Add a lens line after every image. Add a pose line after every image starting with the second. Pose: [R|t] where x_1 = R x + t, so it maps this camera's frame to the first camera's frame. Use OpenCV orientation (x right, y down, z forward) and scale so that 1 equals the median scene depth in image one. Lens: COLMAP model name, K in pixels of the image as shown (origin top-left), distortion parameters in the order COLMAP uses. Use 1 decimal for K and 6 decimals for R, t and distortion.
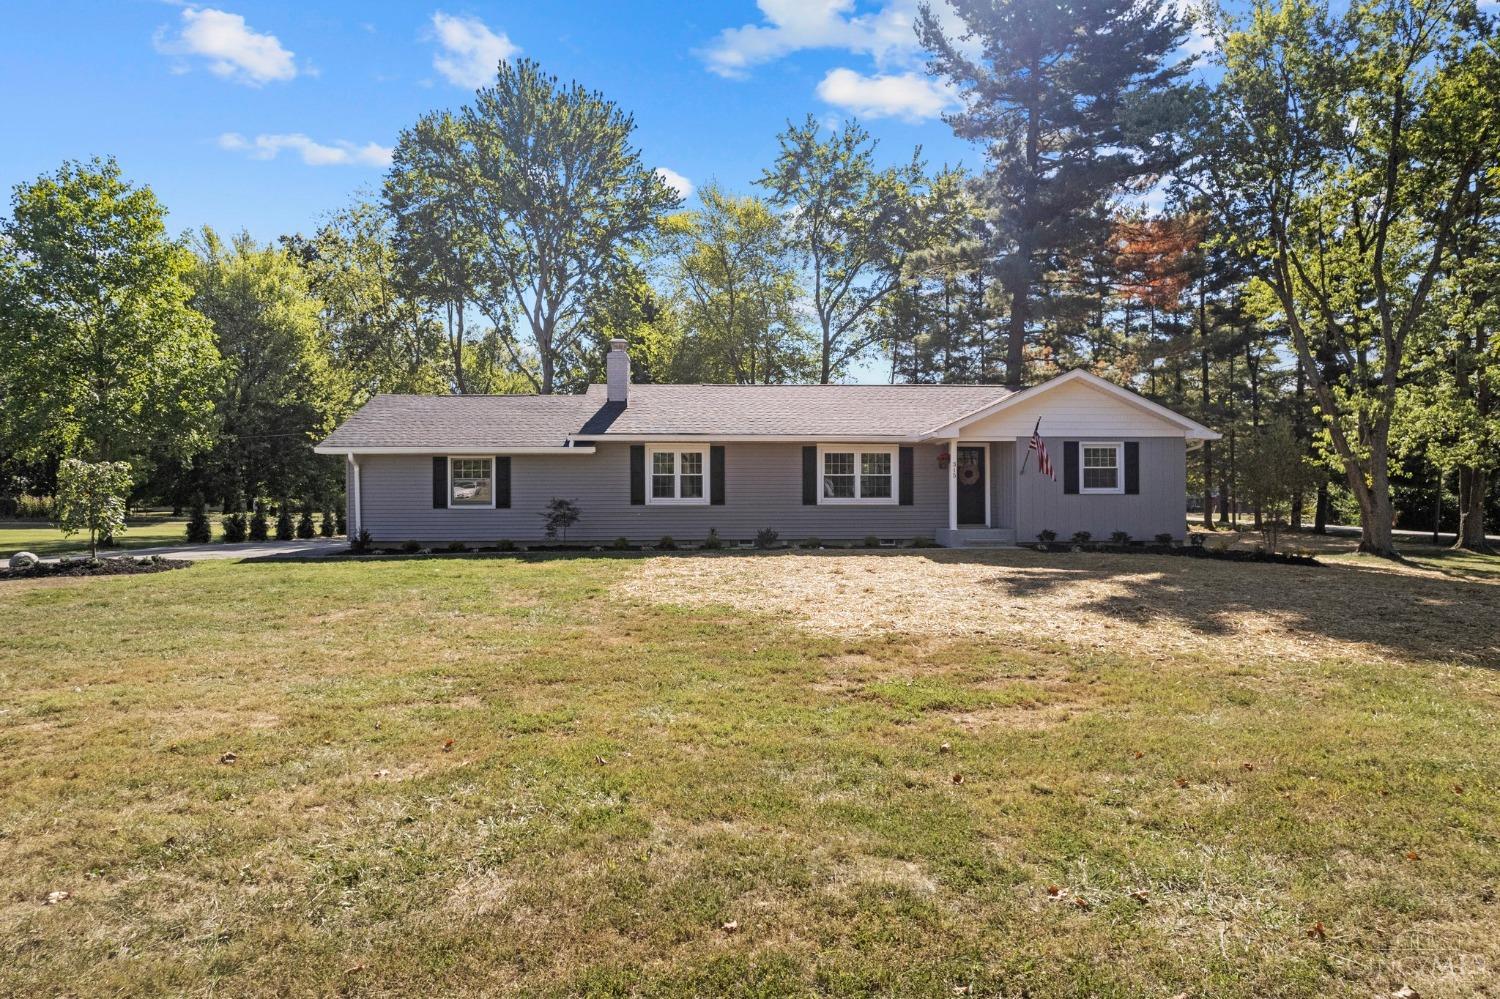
lens RADIAL K [[931.0, 0, 750.0], [0, 931.0, 499.5], [0, 0, 1]] dist [-0.001461, 0.001083]
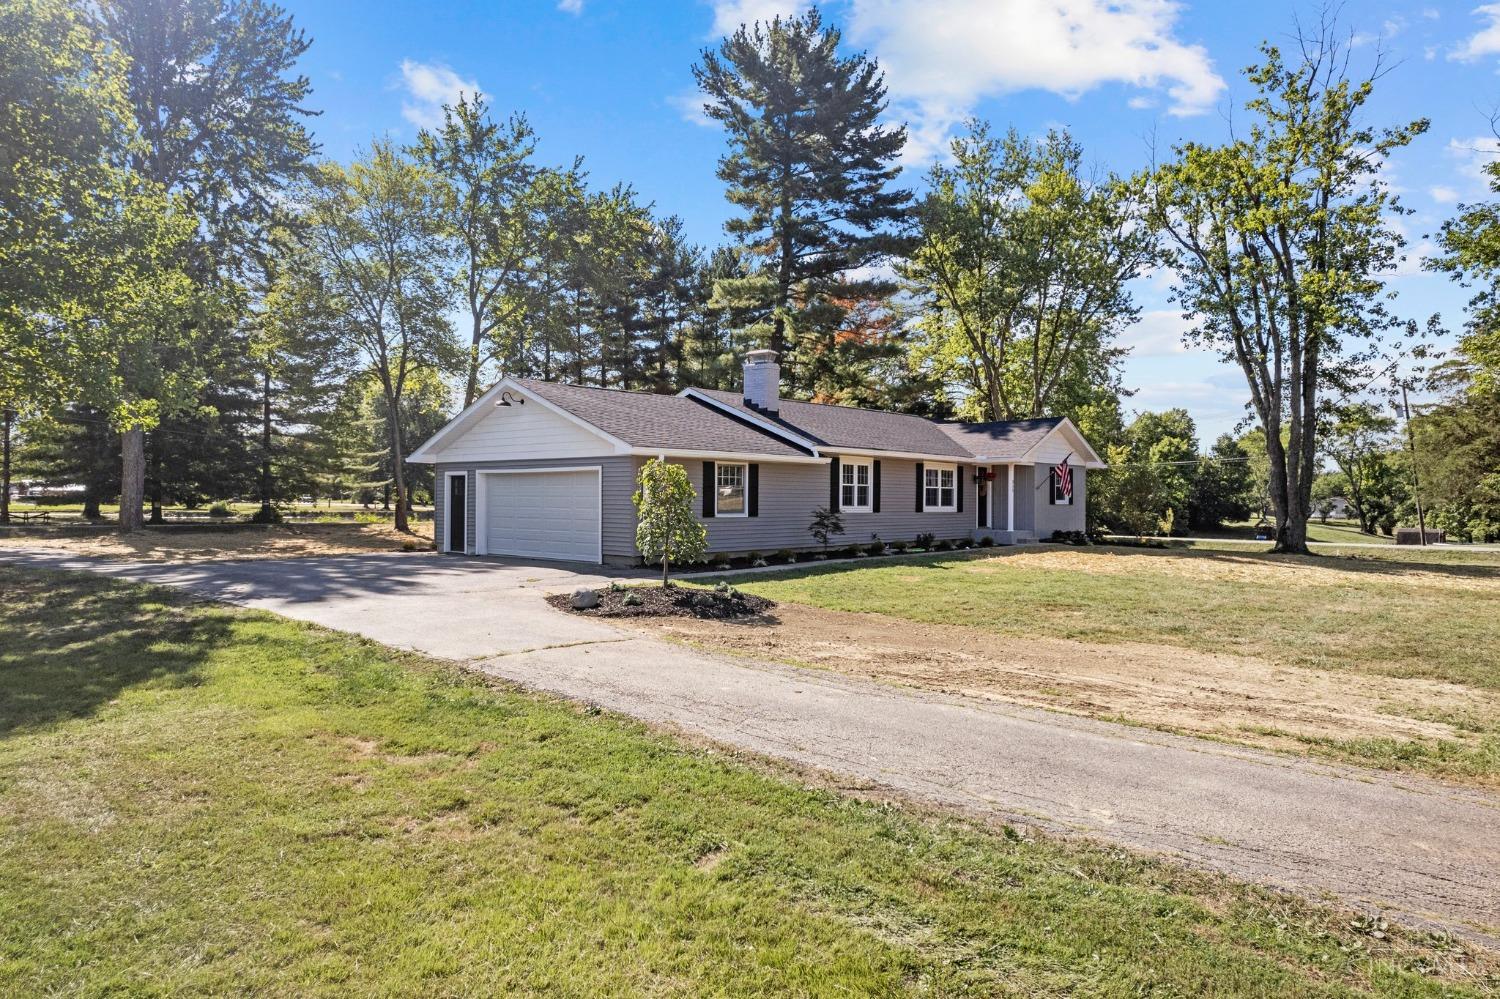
lens RADIAL K [[955.5, 0, 750.0], [0, 955.5, 499.5], [0, 0, 1]] dist [-0.029432, -0.000050]
pose [[0.717437, 0.006851, 0.696590, -0.927171], [-0.004333, 0.999976, -0.005372, -0.003414], [-0.696610, 0.000836, 0.717450, 0.292410]]
